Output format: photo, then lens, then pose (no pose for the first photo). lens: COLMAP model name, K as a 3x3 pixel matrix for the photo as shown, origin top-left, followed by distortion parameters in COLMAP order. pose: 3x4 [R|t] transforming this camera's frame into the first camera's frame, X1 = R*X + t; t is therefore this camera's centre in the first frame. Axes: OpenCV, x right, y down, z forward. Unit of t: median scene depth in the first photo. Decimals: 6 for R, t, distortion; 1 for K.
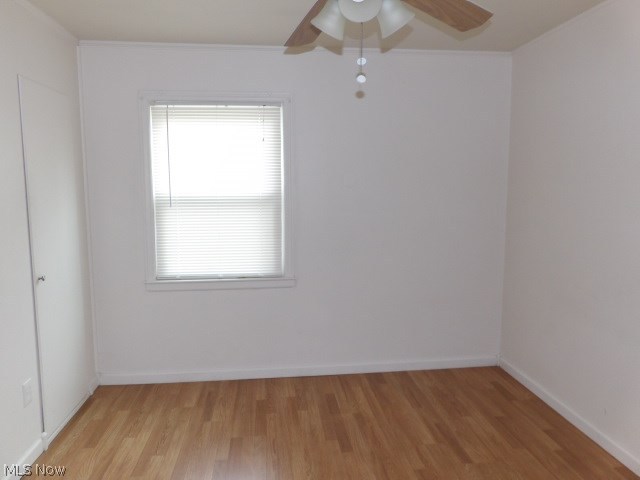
lens RADIAL K [[454.3, 0, 319.2], [0, 454.3, 232.9], [0, 0, 1]] dist [-0.006319, 0.002649]
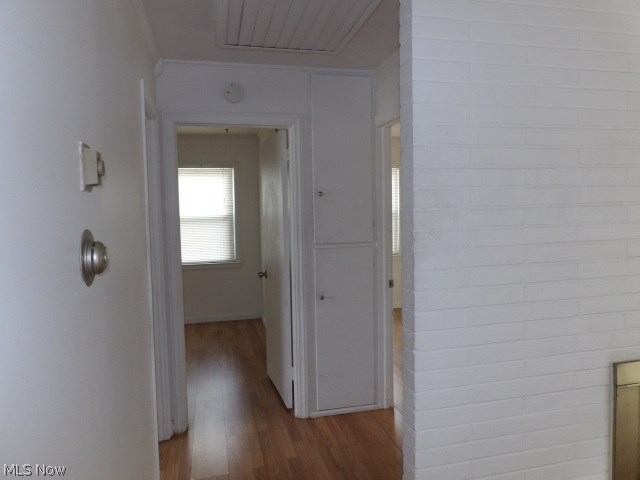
lens RADIAL K [[454.3, 0, 319.2], [0, 454.3, 232.9], [0, 0, 1]] dist [-0.006319, 0.002649]
pose [[0.994994, -0.023318, 0.097172, 0.070504], [0.028327, 0.998323, -0.050488, 0.073297], [-0.095832, 0.052988, 0.993986, -0.732024]]
